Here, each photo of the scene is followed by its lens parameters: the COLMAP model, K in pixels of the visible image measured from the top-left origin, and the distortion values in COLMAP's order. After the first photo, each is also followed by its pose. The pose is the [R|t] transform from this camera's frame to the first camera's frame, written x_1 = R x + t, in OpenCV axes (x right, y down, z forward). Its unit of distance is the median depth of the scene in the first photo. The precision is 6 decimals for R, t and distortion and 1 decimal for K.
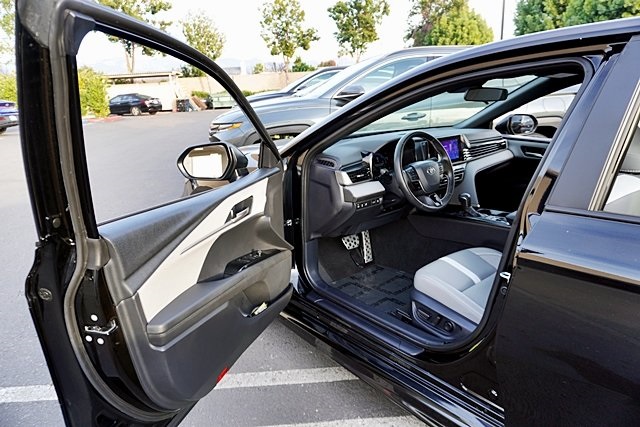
lens RADIAL K [[426.3, 0, 321.0], [0, 426.3, 212.8], [0, 0, 1]] dist [-0.041801, 0.025183]
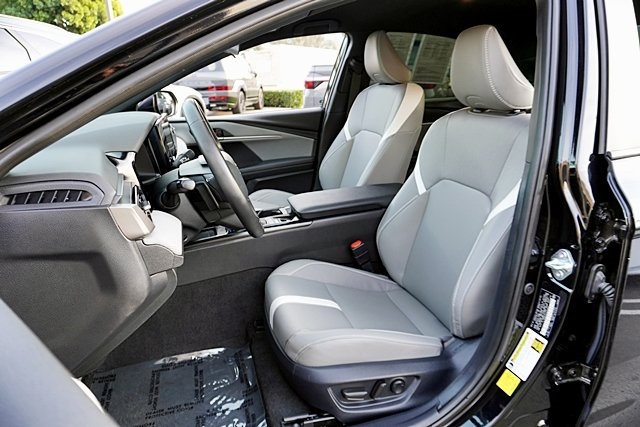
lens RADIAL K [[426.3, 0, 317.4], [0, 426.3, 214.2], [0, 0, 1]] dist [-0.041801, 0.025183]
pose [[0.406932, -0.261624, 0.875191, -0.350784], [0.268330, 0.950074, 0.159245, -0.167974], [-0.873158, 0.170039, 0.456817, 1.099058]]
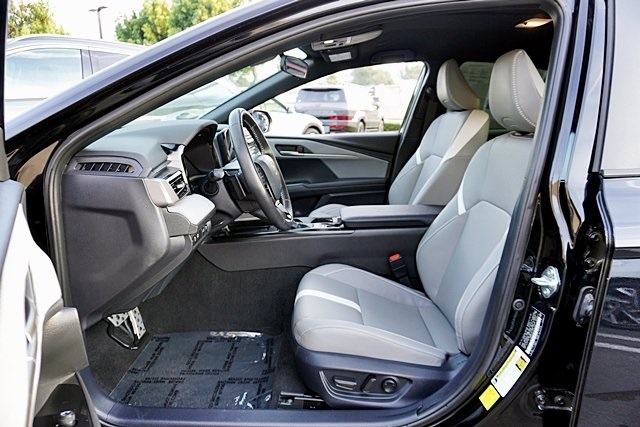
lens RADIAL K [[426.3, 0, 319.0], [0, 426.3, 215.0], [0, 0, 1]] dist [-0.041801, 0.025183]
pose [[0.649601, -0.144677, 0.746383, -0.335384], [0.186631, 0.982033, 0.027924, -0.054152], [-0.737013, 0.121158, 0.664931, 0.862010]]
